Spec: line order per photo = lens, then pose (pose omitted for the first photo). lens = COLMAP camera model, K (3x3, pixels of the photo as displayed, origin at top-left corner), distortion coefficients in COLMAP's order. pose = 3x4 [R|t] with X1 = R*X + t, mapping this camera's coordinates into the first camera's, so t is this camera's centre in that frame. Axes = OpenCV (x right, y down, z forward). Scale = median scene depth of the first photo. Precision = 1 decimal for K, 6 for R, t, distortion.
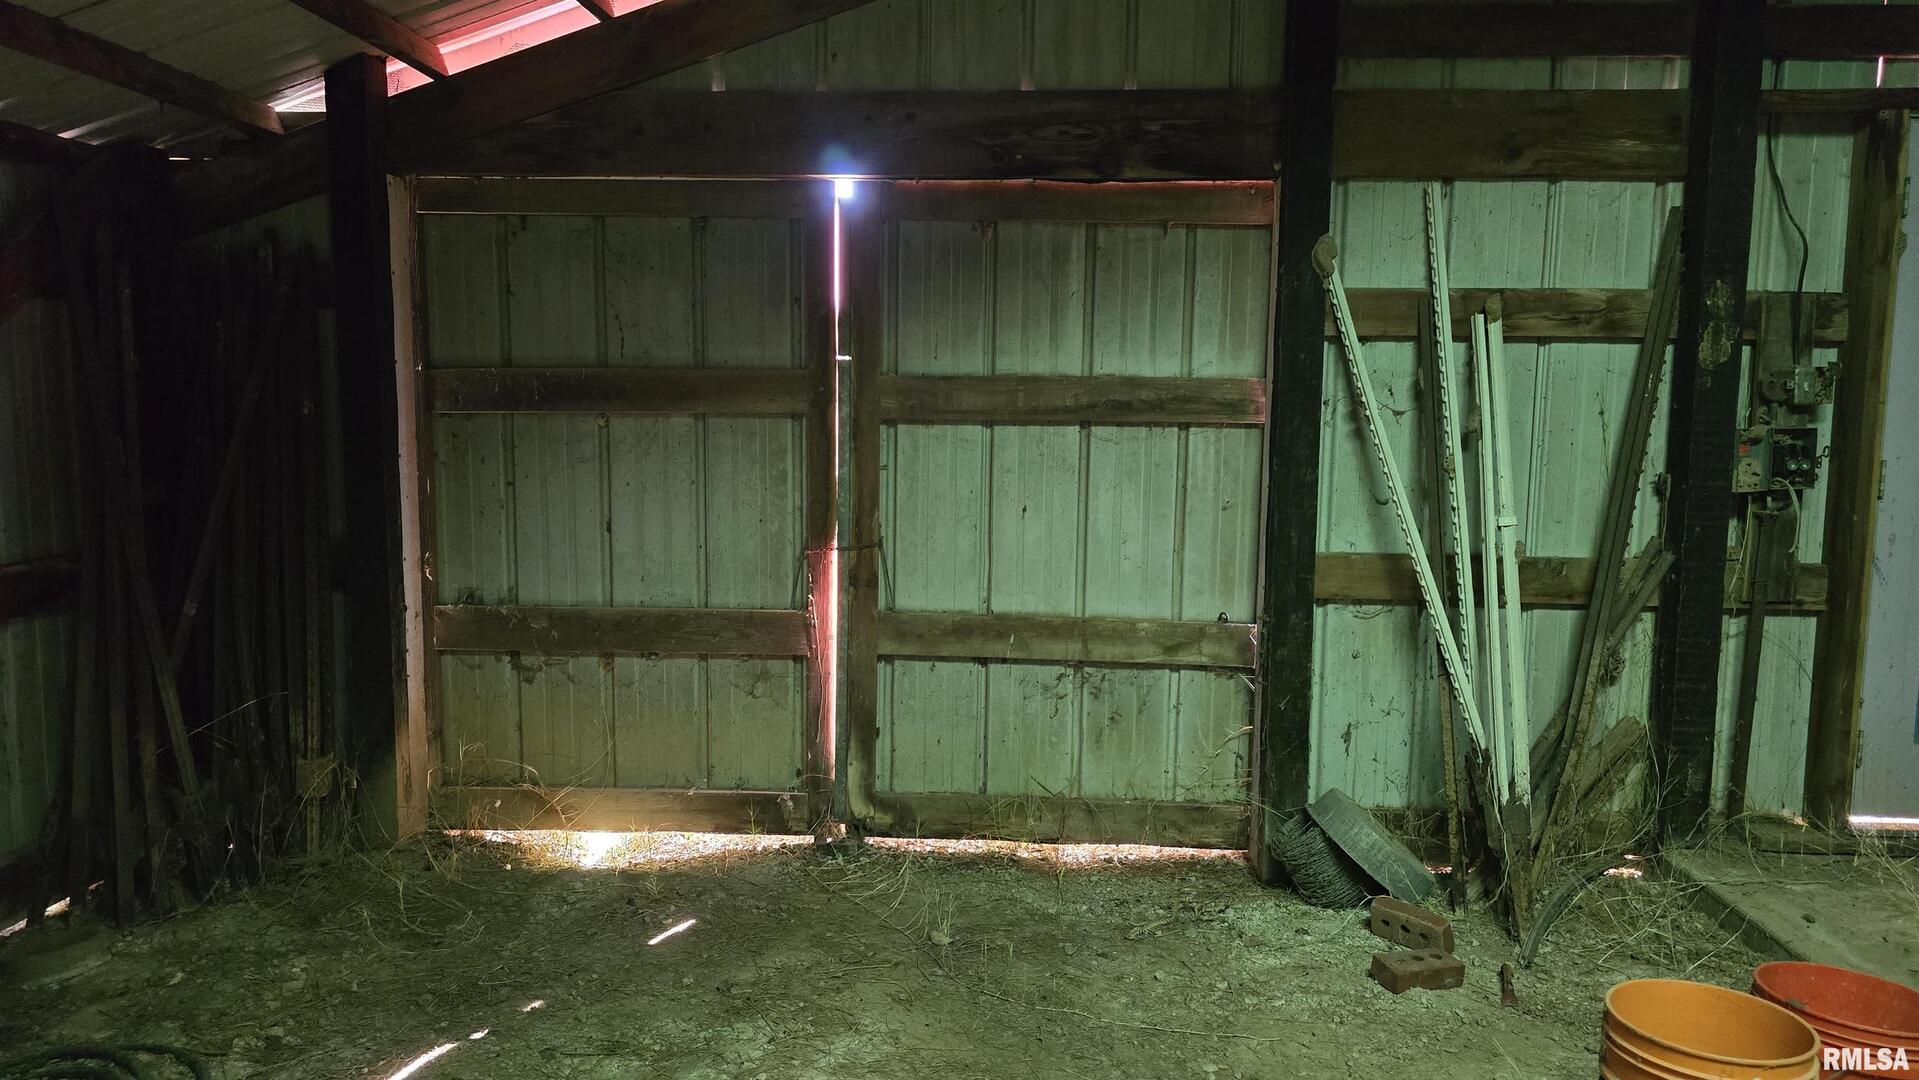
lens RADIAL K [[1282.1, 0, 961.0], [0, 1282.1, 553.8], [0, 0, 1]] dist [0.095027, -0.093817]
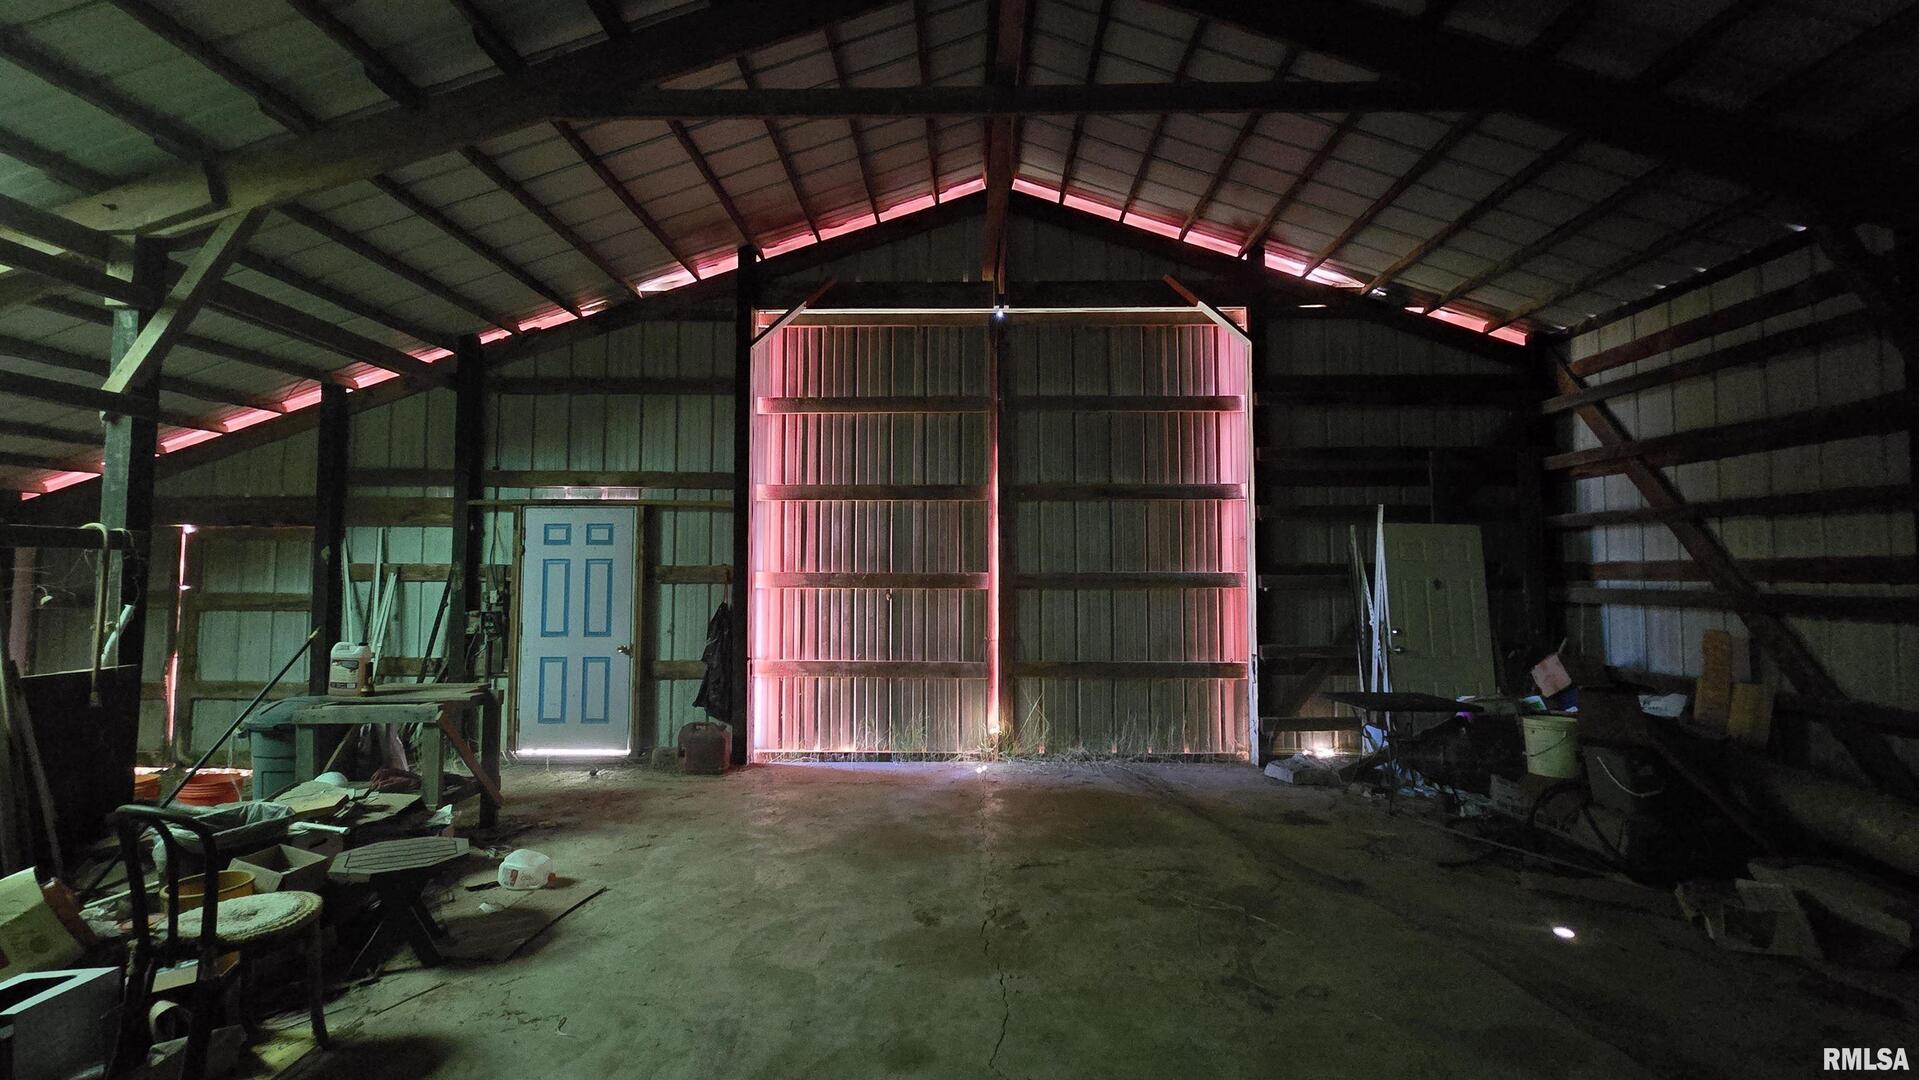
lens RADIAL K [[782.8, 0, 962.6], [0, 782.8, 532.6], [0, 0, 1]] dist [-0.002285, 0.000050]
pose [[0.999524, -0.011102, 0.028792, 1.604367], [0.015619, 0.986709, -0.161744, 0.029349], [-0.026614, 0.162116, 0.986413, -0.755209]]
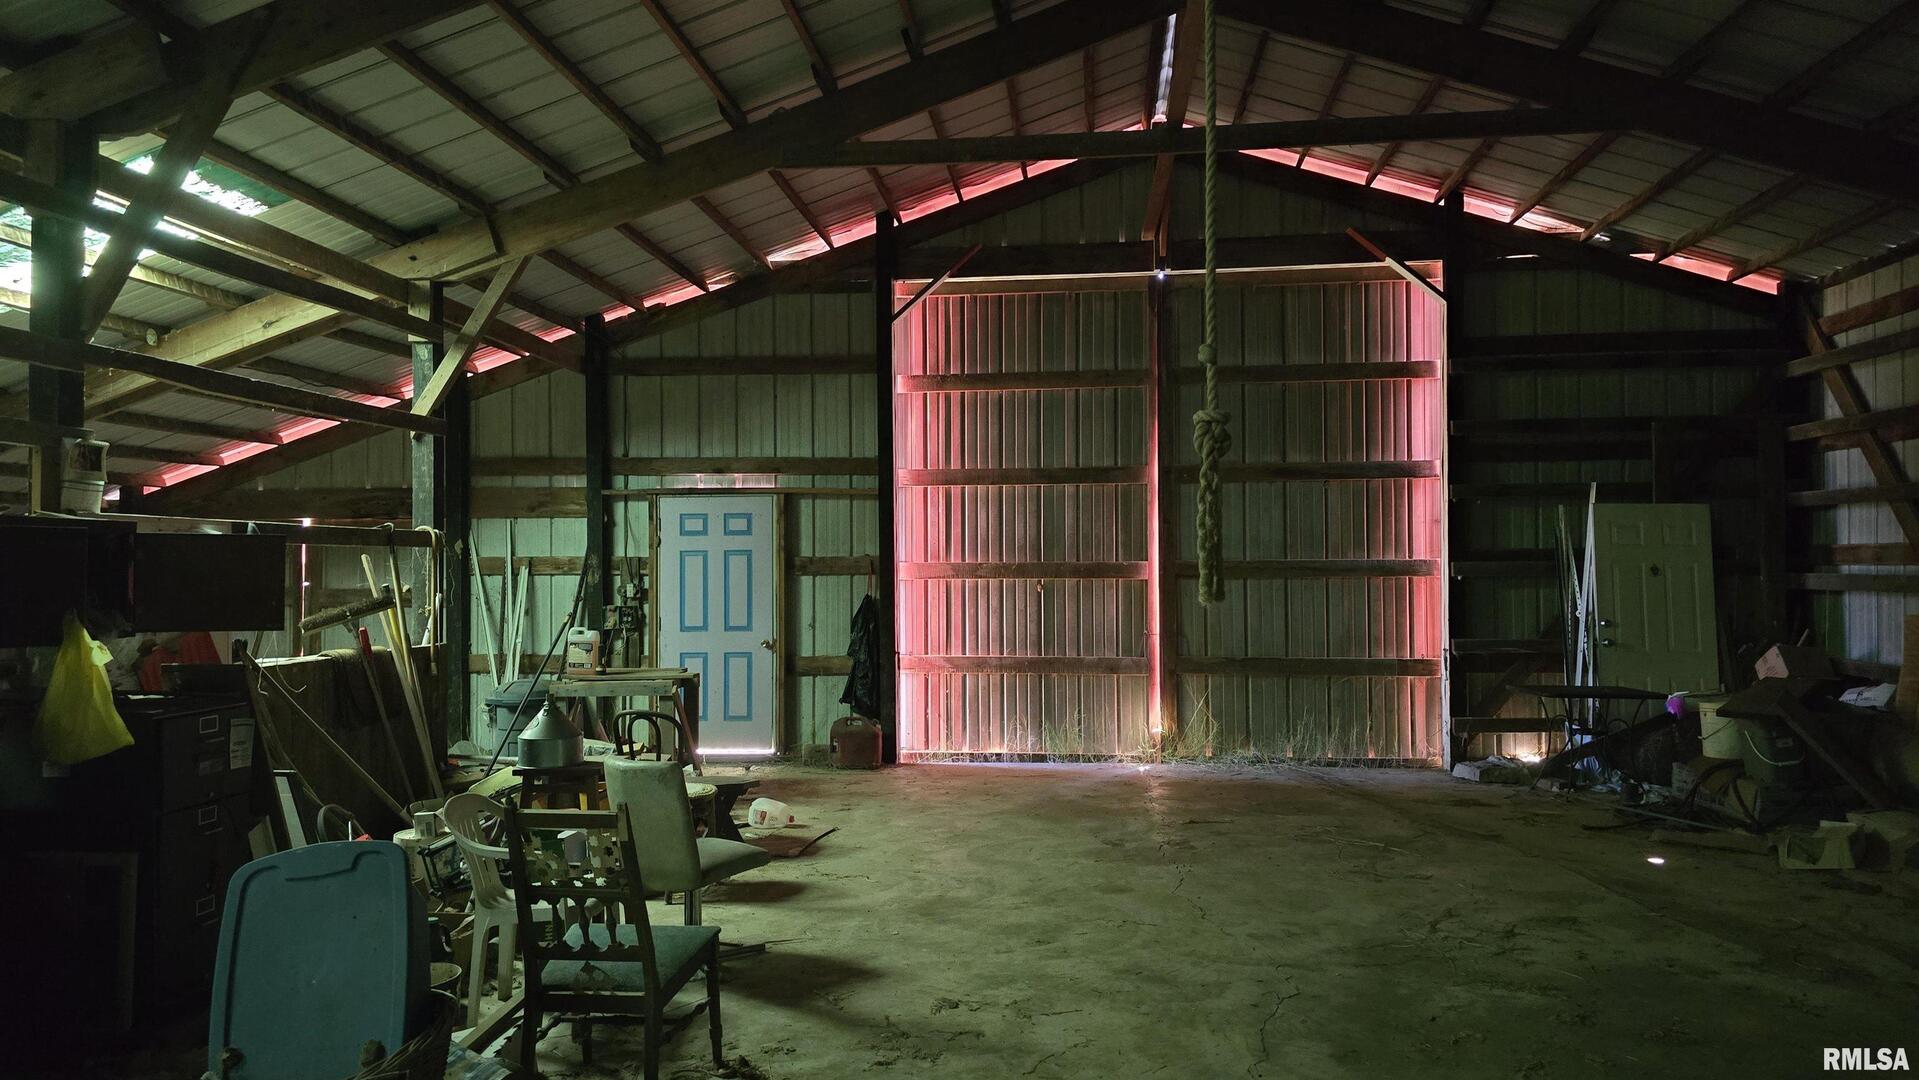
lens RADIAL K [[1282.1, 0, 961.0], [0, 1282.1, 553.8], [0, 0, 1]] dist [0.095027, -0.093817]
pose [[0.997916, -0.020254, -0.061257, 1.488130], [0.012795, 0.992717, -0.119789, 0.132203], [0.063238, 0.118756, 0.990908, -1.666992]]
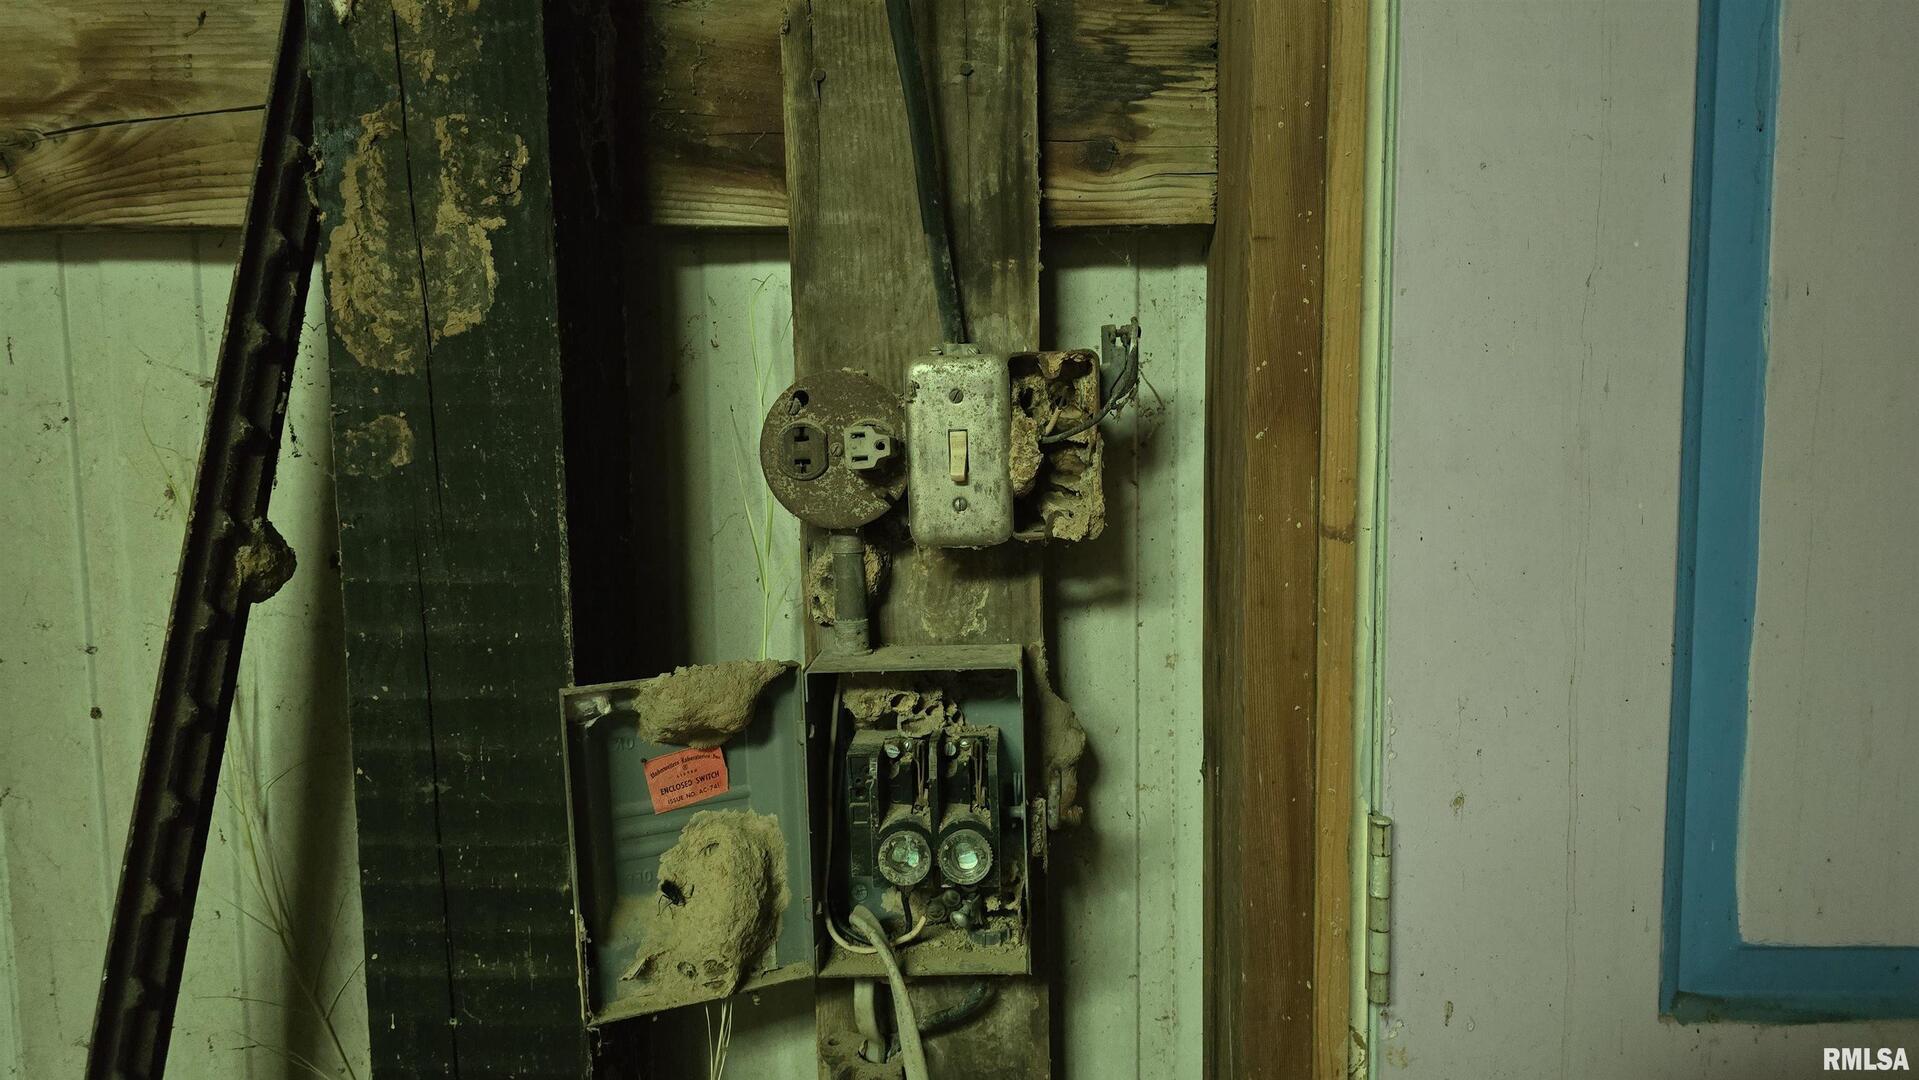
lens RADIAL K [[1282.1, 0, 961.0], [0, 1282.1, 553.8], [0, 0, 1]] dist [0.095027, -0.093817]
pose [[0.999691, -0.023459, -0.008201, 0.630580], [0.023366, 0.999663, -0.011347, -0.107688], [0.008465, 0.011152, 0.999902, 0.789473]]
